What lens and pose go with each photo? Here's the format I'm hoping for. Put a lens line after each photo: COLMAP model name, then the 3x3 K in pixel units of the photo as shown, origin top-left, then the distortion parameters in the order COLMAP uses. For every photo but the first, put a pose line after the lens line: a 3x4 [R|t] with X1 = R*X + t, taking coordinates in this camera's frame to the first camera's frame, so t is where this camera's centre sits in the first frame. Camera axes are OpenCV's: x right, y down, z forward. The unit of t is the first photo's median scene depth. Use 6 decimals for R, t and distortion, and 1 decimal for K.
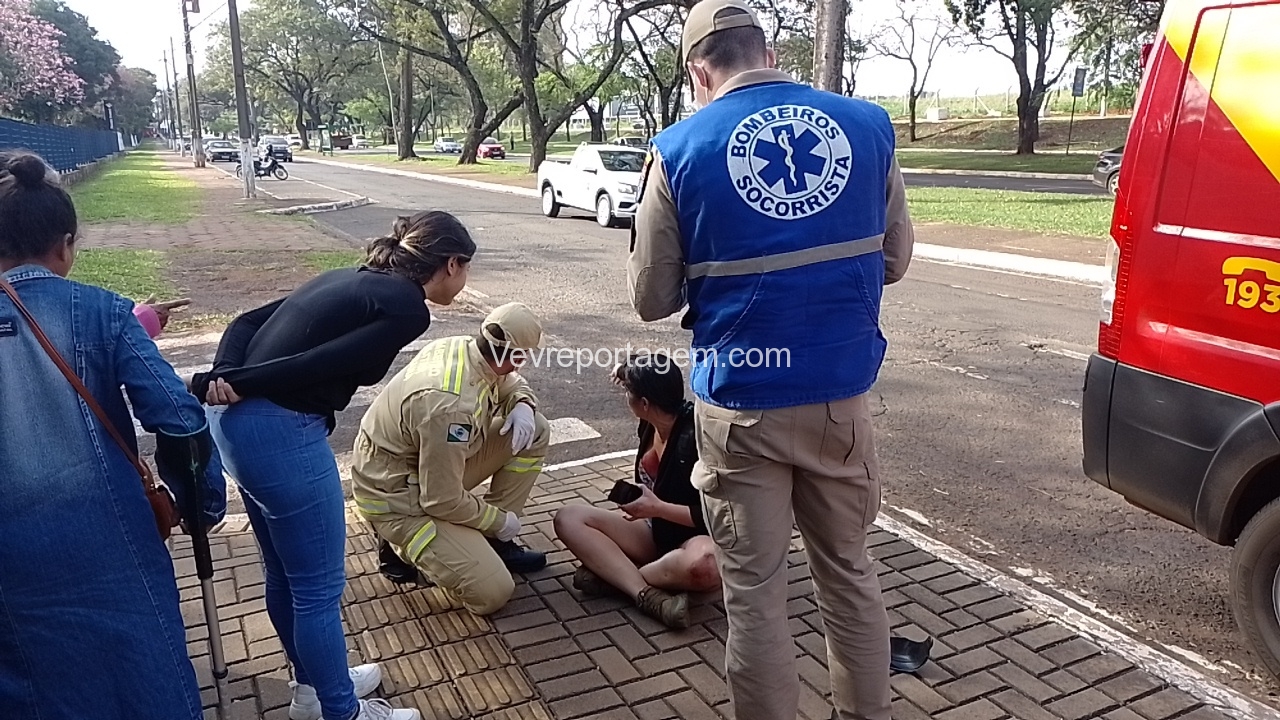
lens RADIAL K [[912.5, 0, 643.1], [0, 912.5, 360.1], [0, 0, 1]] dist [-0.003411, -0.016779]
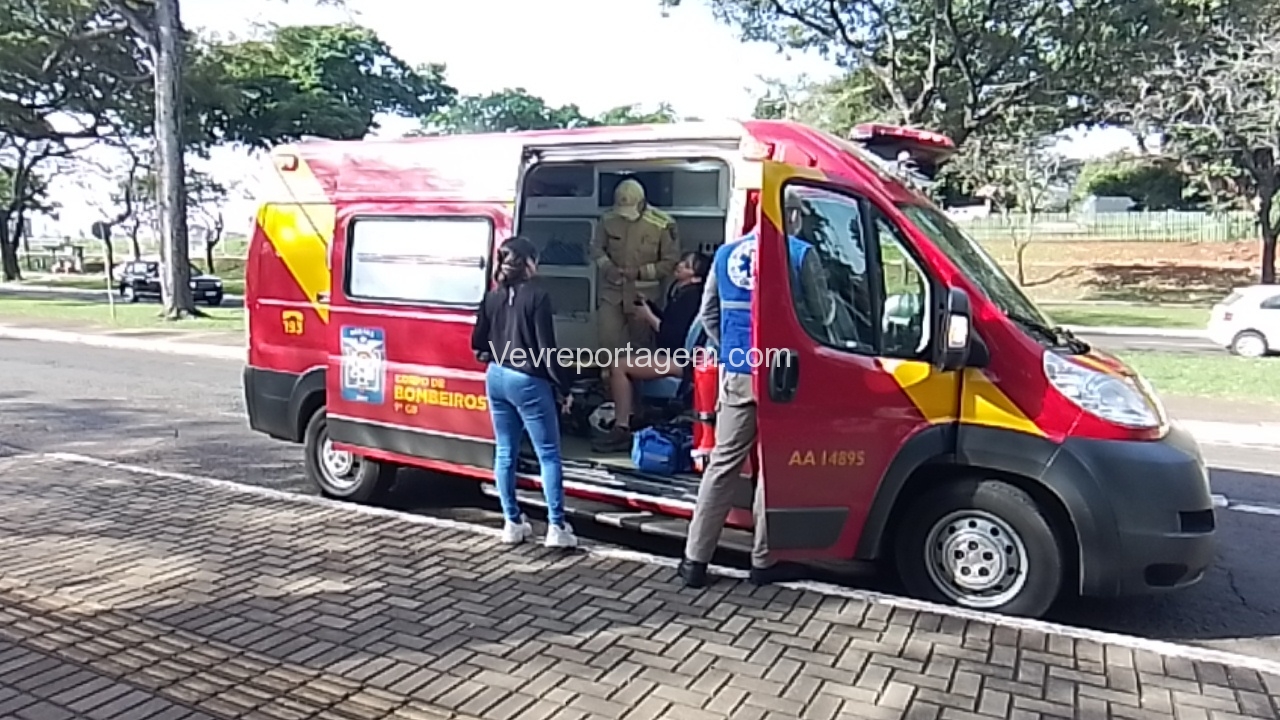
lens RADIAL K [[894.6, 0, 641.8], [0, 894.6, 348.9], [0, 0, 1]] dist [-0.027947, 0.021974]
pose [[0.801055, -0.022930, 0.598152, 0.002628], [0.117088, 0.985965, -0.119009, 0.032378], [-0.587028, 0.165368, 0.792497, -0.118108]]
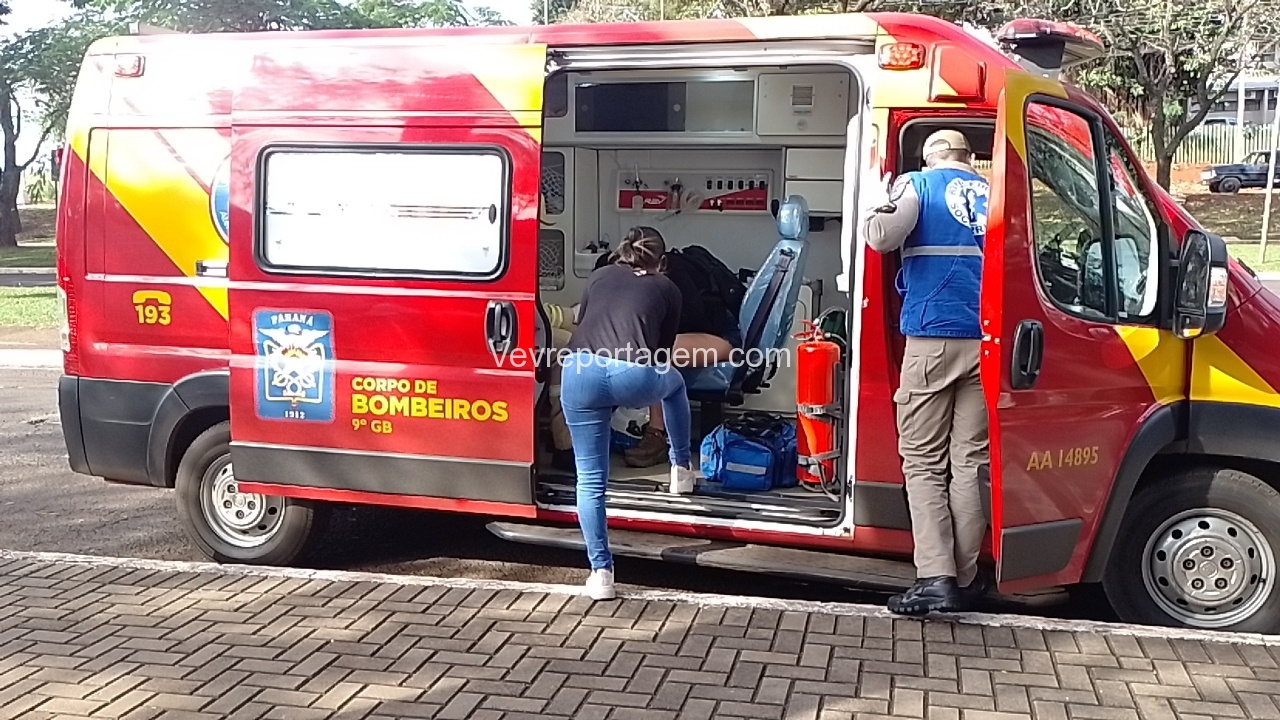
lens RADIAL K [[1143.1, 0, 634.6], [0, 1143.1, 380.6], [0, 0, 1]] dist [0.050276, -0.045229]
pose [[0.638806, -0.098842, 0.762992, -0.027903], [0.183410, 0.982686, -0.026256, 0.021764], [-0.747186, 0.156713, 0.645874, -0.077456]]
